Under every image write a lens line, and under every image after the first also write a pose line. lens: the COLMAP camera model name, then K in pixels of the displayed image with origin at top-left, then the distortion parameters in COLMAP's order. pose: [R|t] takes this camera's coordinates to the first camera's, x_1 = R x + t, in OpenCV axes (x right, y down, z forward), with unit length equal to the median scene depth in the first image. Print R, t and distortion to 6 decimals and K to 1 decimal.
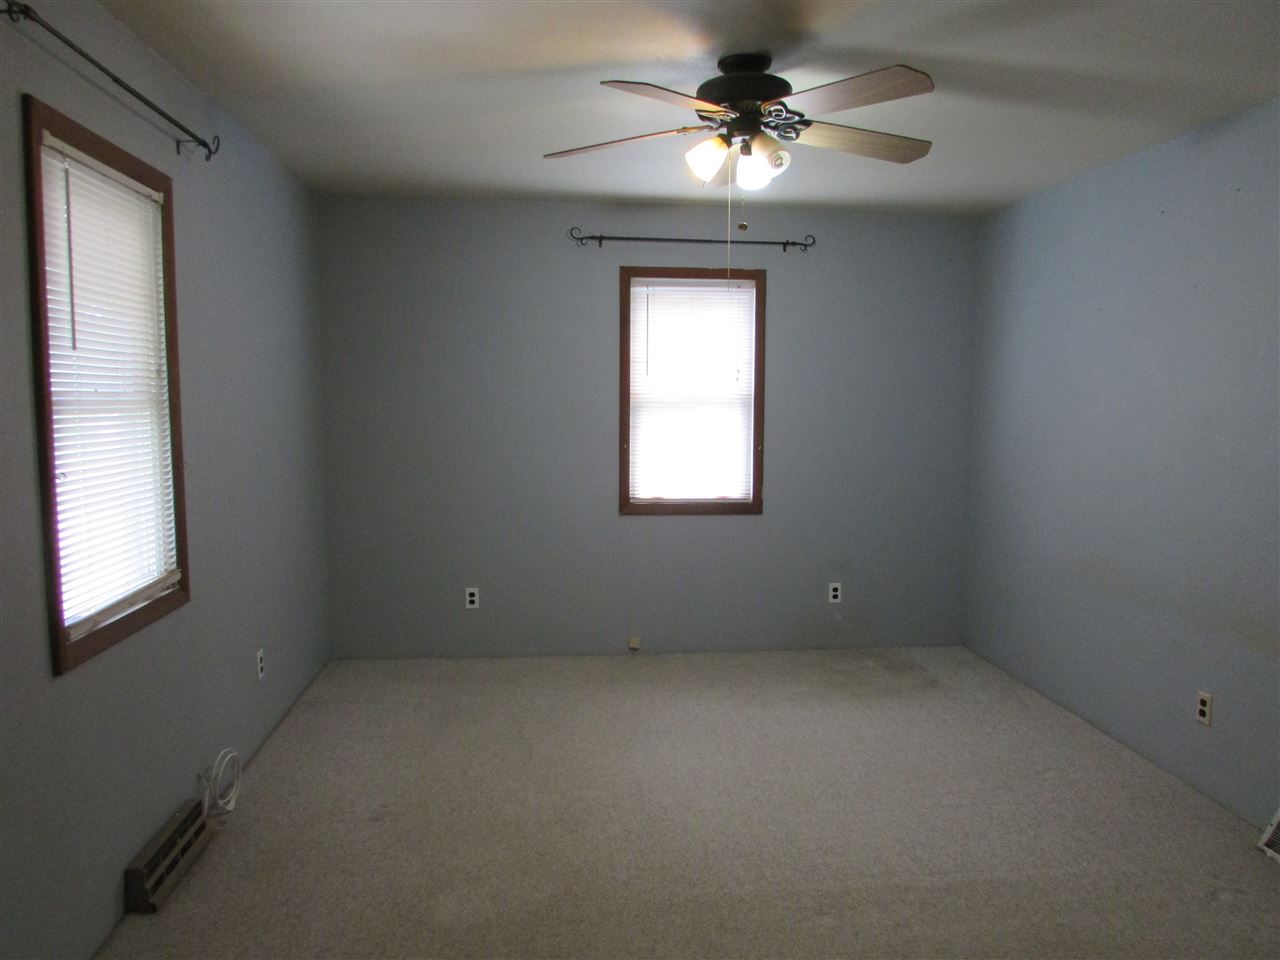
lens RADIAL K [[908.9, 0, 639.3], [0, 908.9, 476.0], [0, 0, 1]] dist [-0.036594, 0.010579]
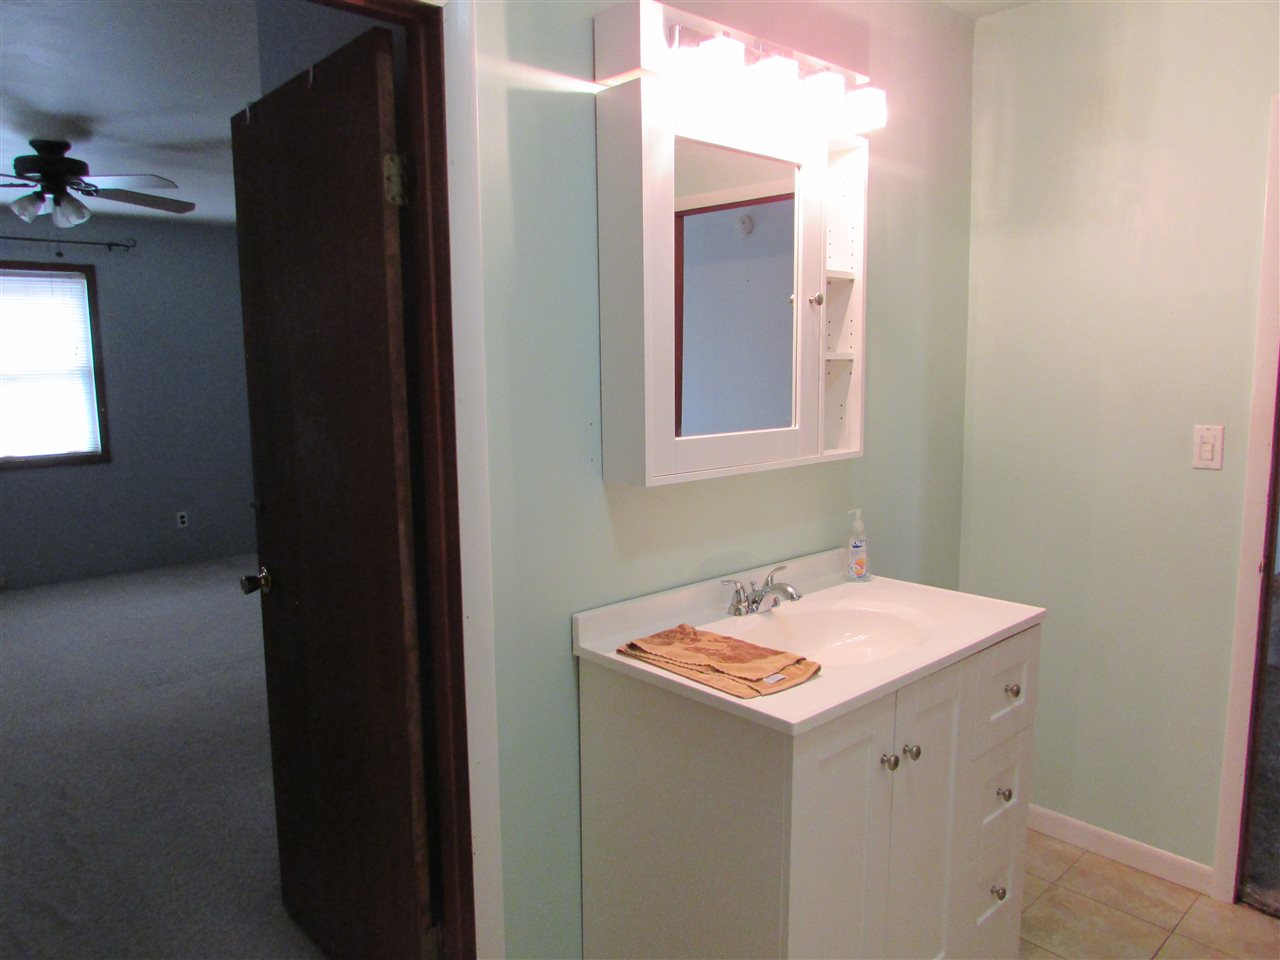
lens RADIAL K [[908.9, 0, 647.2], [0, 908.9, 484.6], [0, 0, 1]] dist [-0.036594, 0.010579]
pose [[0.795667, -0.096245, 0.598040, -0.019557], [0.068831, 0.995267, 0.068595, 0.038549], [-0.601811, -0.013415, 0.798526, -0.432969]]
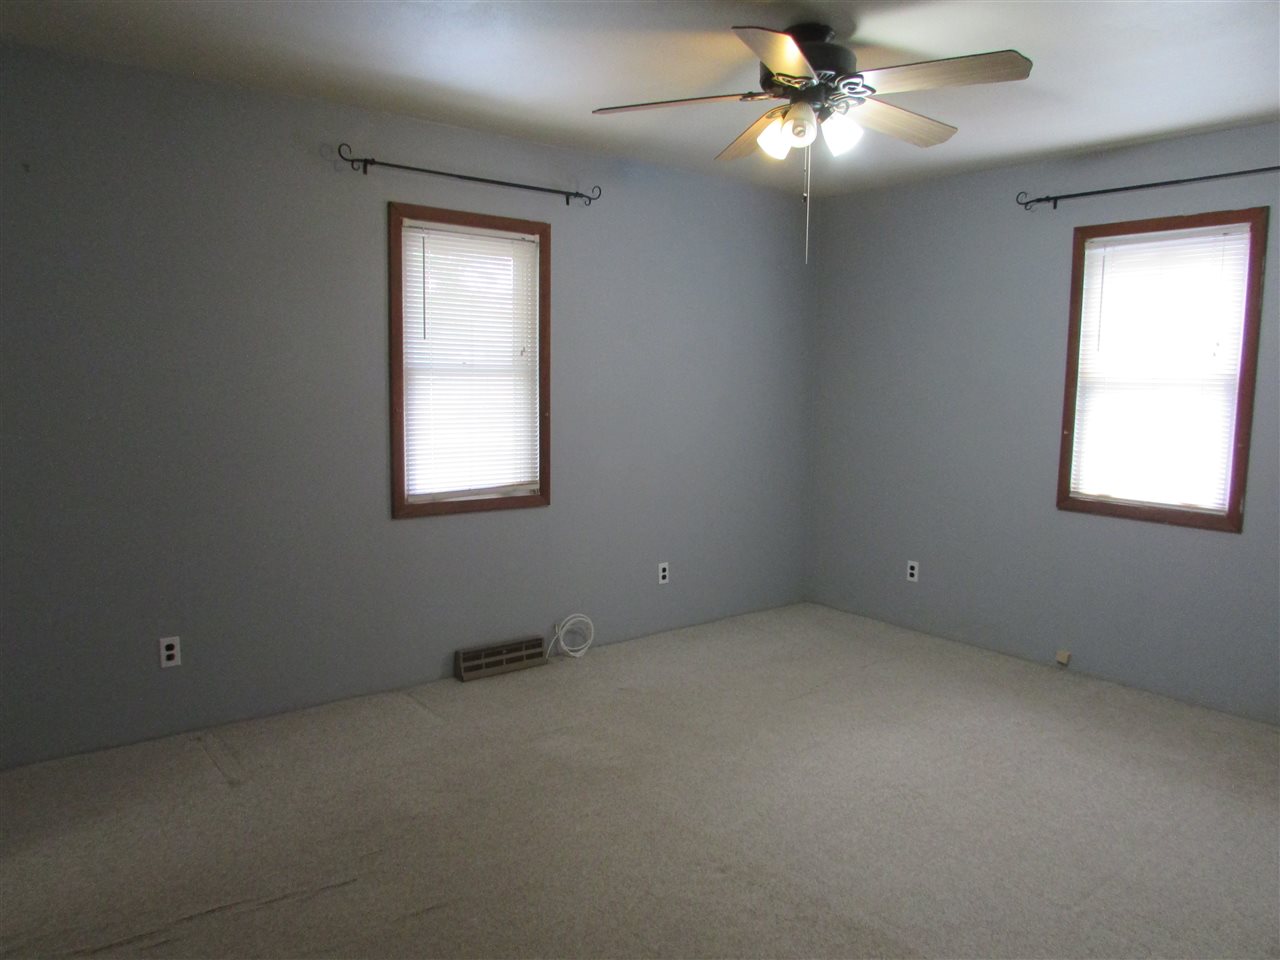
lens RADIAL K [[908.9, 0, 636.4], [0, 908.9, 480.2], [0, 0, 1]] dist [-0.036594, 0.010579]
pose [[0.537150, 0.100100, -0.837526, 0.503639], [-0.085940, 0.994261, 0.063715, -0.006652], [0.839097, 0.037752, 0.542670, 0.179242]]
